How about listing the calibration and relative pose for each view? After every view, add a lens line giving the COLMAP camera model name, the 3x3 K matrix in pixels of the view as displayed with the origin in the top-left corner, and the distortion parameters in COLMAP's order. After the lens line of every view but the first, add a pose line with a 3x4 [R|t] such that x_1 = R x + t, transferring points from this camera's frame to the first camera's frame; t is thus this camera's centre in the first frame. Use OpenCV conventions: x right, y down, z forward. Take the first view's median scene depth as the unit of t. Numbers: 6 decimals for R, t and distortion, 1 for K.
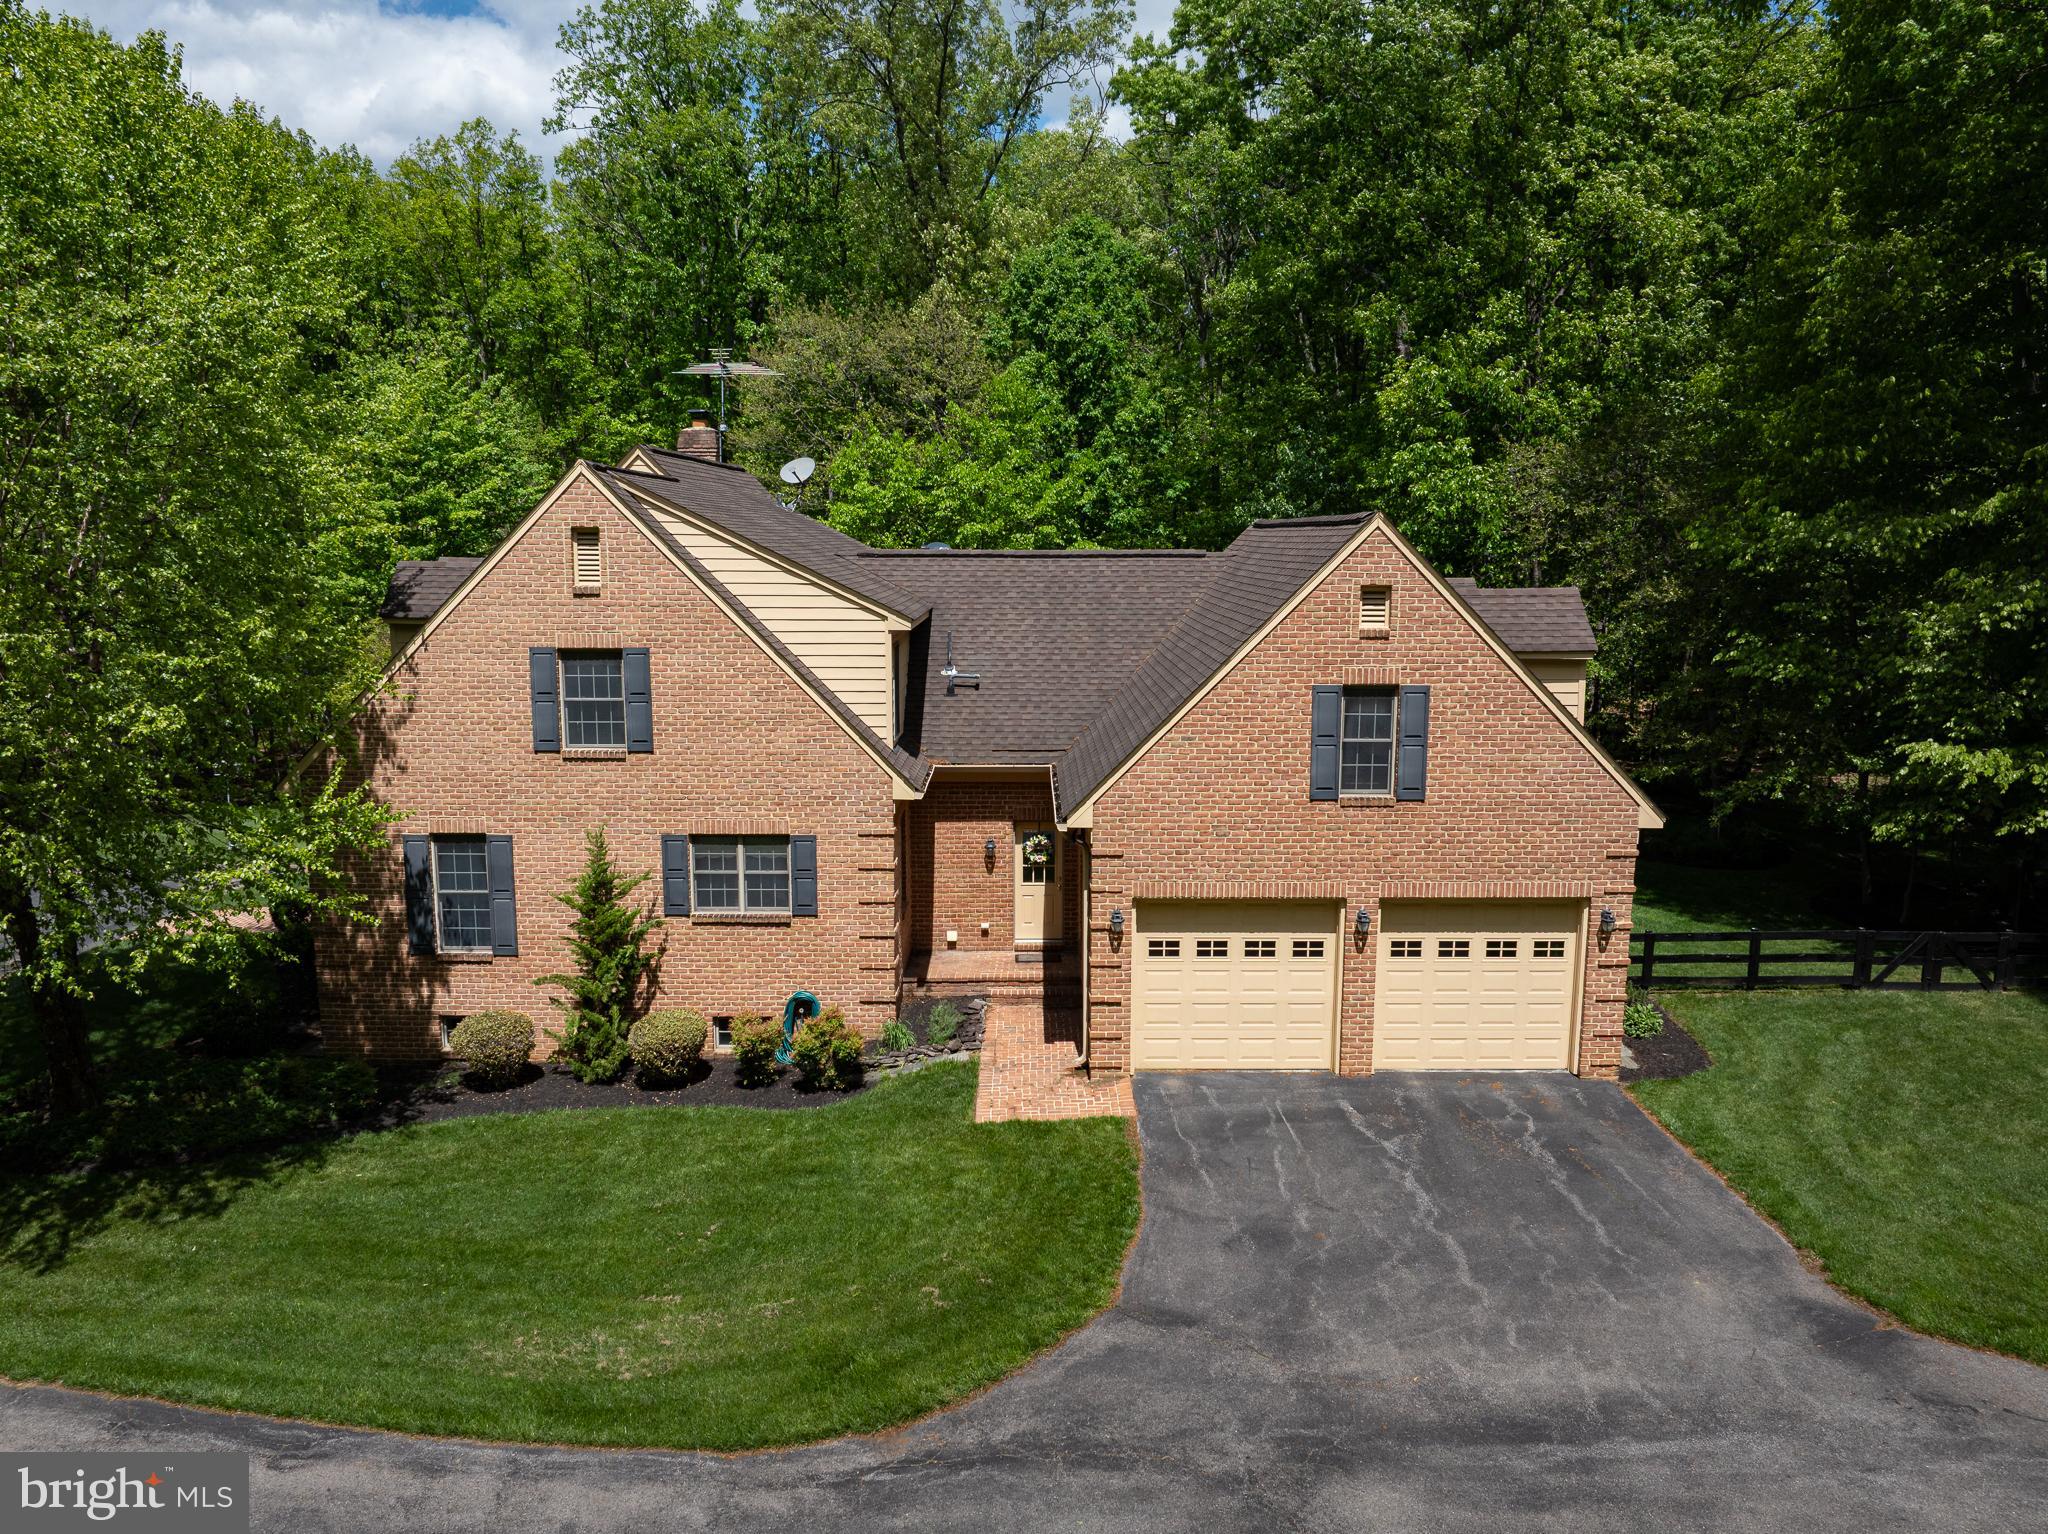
lens RADIAL K [[1441.1, 0, 1024.0], [0, 1441.1, 767.0], [0, 0, 1]] dist [-0.029166, 0.000444]
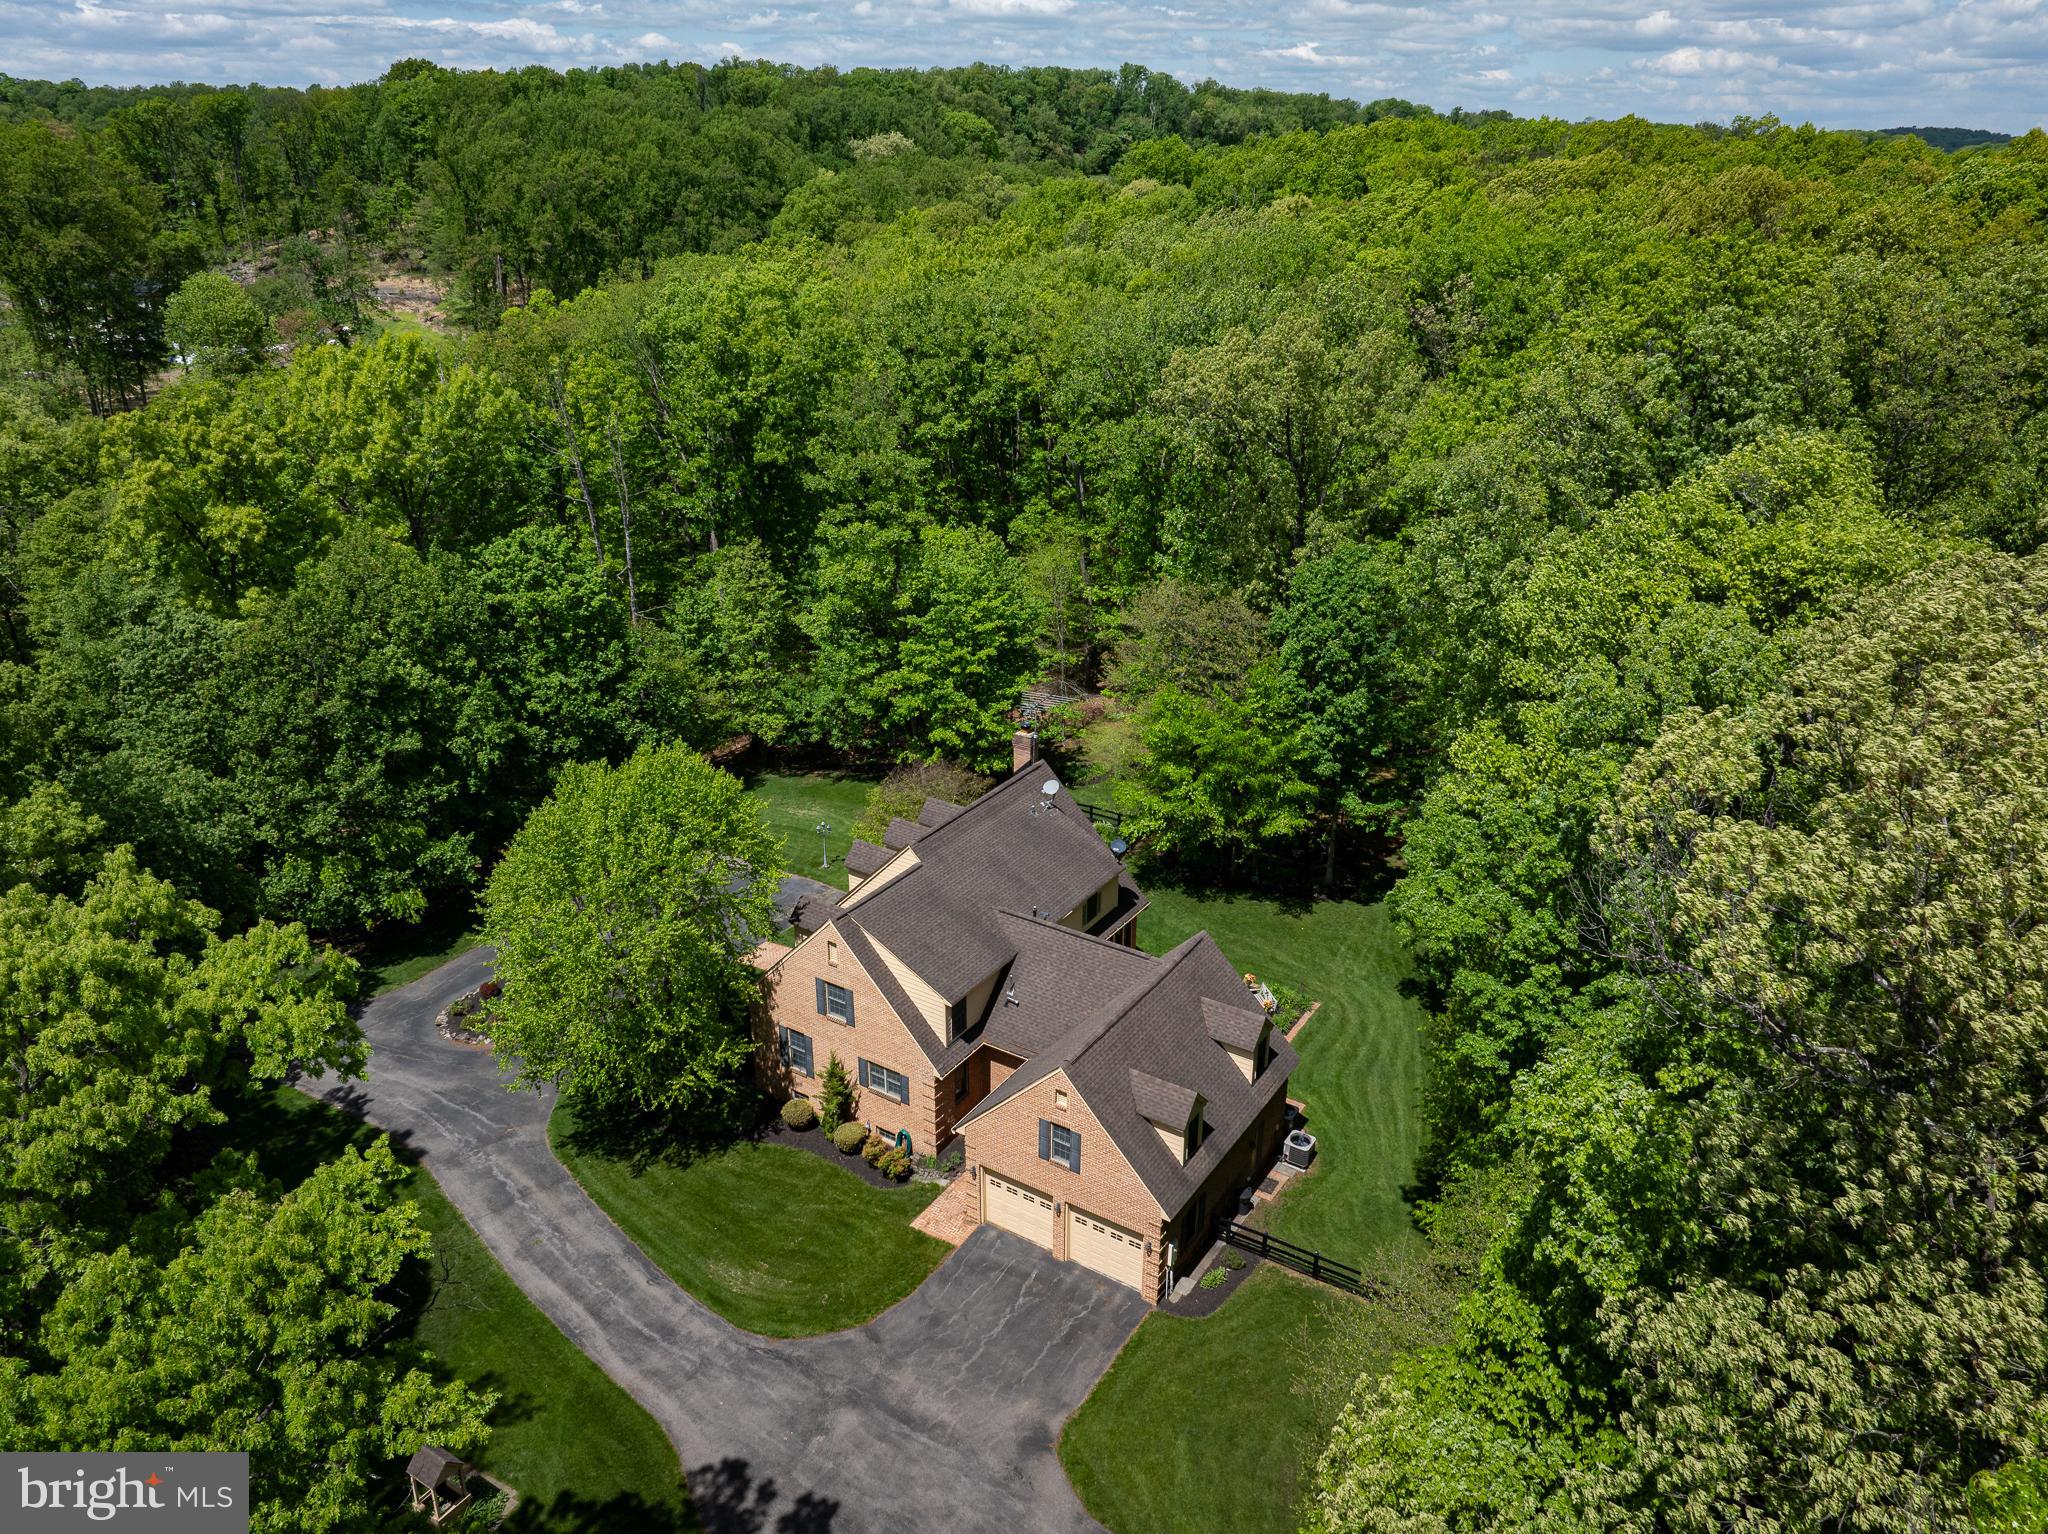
lens RADIAL K [[1441.1, 0, 1024.0], [0, 1441.1, 767.0], [0, 0, 1]] dist [-0.029166, 0.000444]
pose [[0.836393, 0.214367, -0.504474, 1.138406], [-0.082324, 0.959041, 0.271039, -1.137277], [0.541913, -0.185165, 0.819783, -0.780328]]
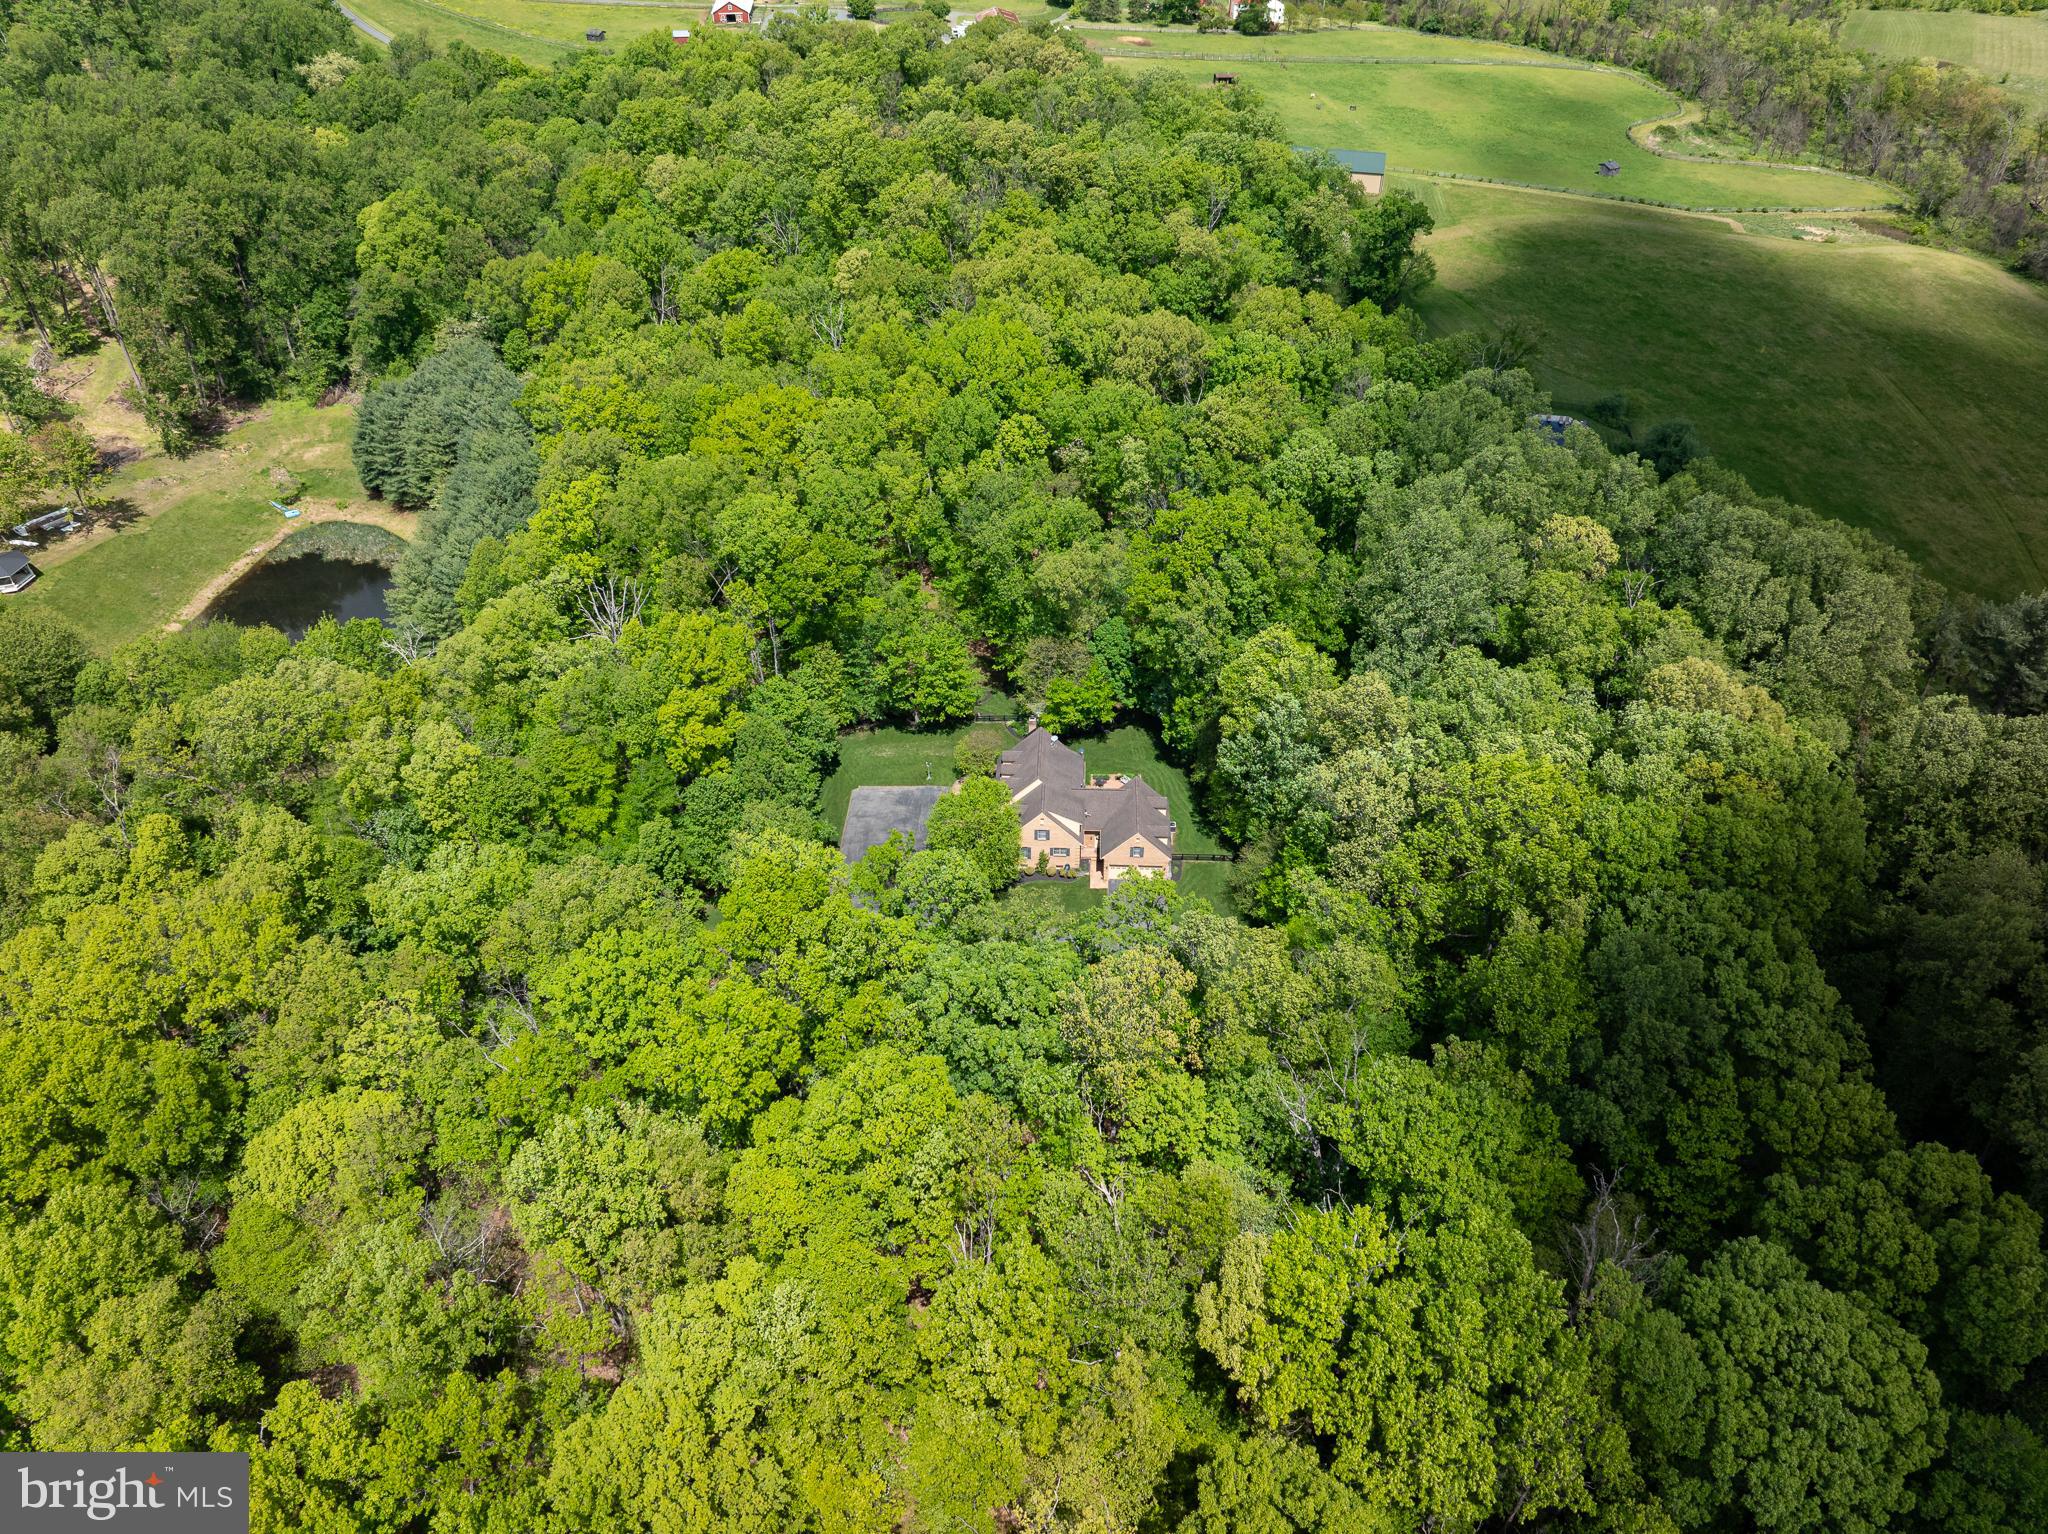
lens RADIAL K [[1441.1, 0, 1024.0], [0, 1441.1, 767.0], [0, 0, 1]] dist [-0.029166, 0.000444]
pose [[0.999625, 0.023768, -0.013576, -0.304506], [-0.013679, 0.863390, 0.504351, -4.391371], [0.023709, -0.503976, 0.863392, -5.692082]]
